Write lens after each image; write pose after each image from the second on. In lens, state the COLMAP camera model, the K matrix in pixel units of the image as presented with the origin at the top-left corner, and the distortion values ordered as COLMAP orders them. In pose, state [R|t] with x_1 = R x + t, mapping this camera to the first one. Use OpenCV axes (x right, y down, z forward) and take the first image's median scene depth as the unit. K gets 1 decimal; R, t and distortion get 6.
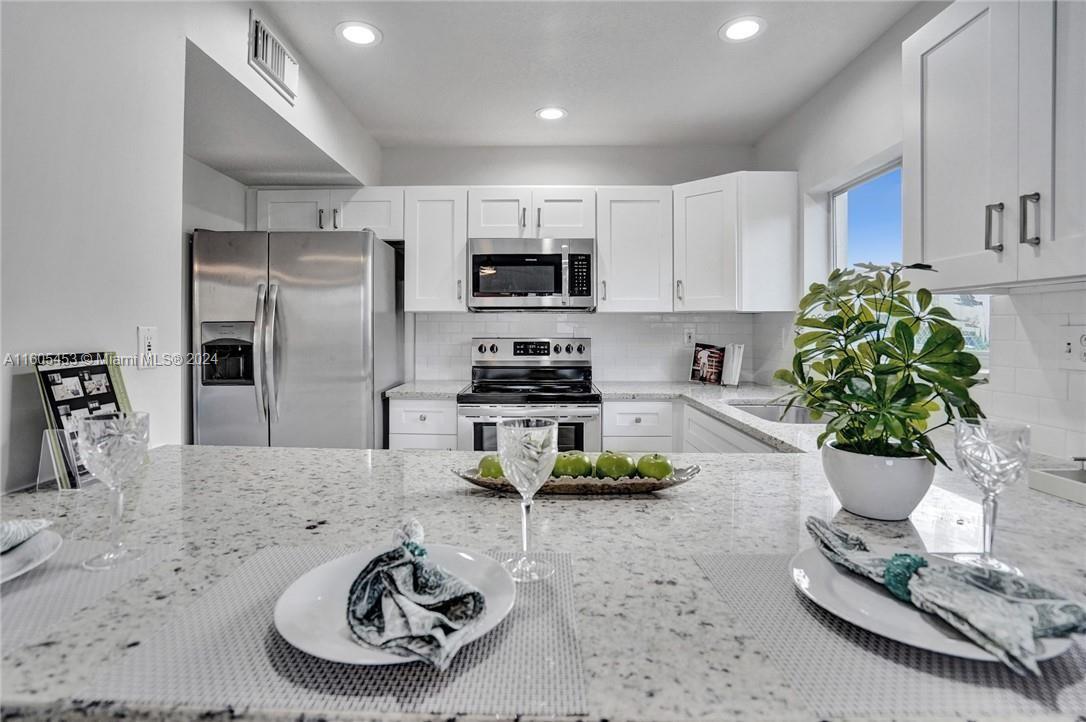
lens RADIAL K [[519.4, 0, 545.1], [0, 519.4, 328.8], [0, 0, 1]] dist [-0.030573, 0.001750]
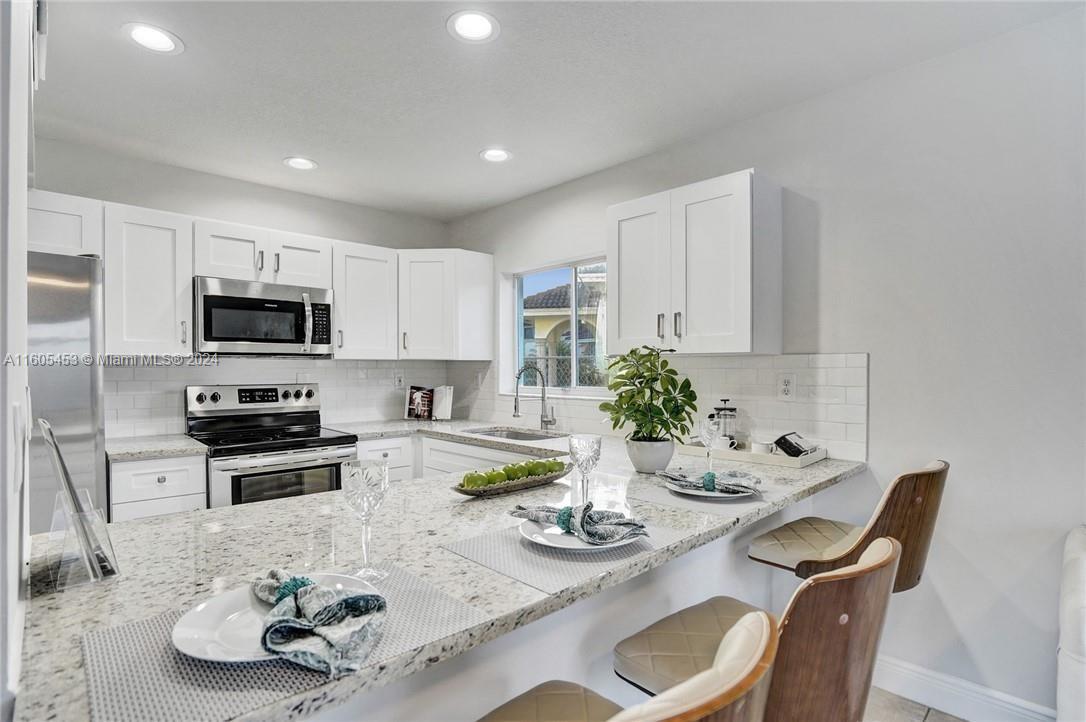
lens RADIAL K [[519.4, 0, 537.0], [0, 519.4, 372.0], [0, 0, 1]] dist [-0.030573, 0.001750]
pose [[0.721858, -0.005653, 0.692018, -0.333296], [-0.000112, 0.999966, 0.008286, -0.014628], [-0.692041, -0.006059, 0.721833, -0.049823]]
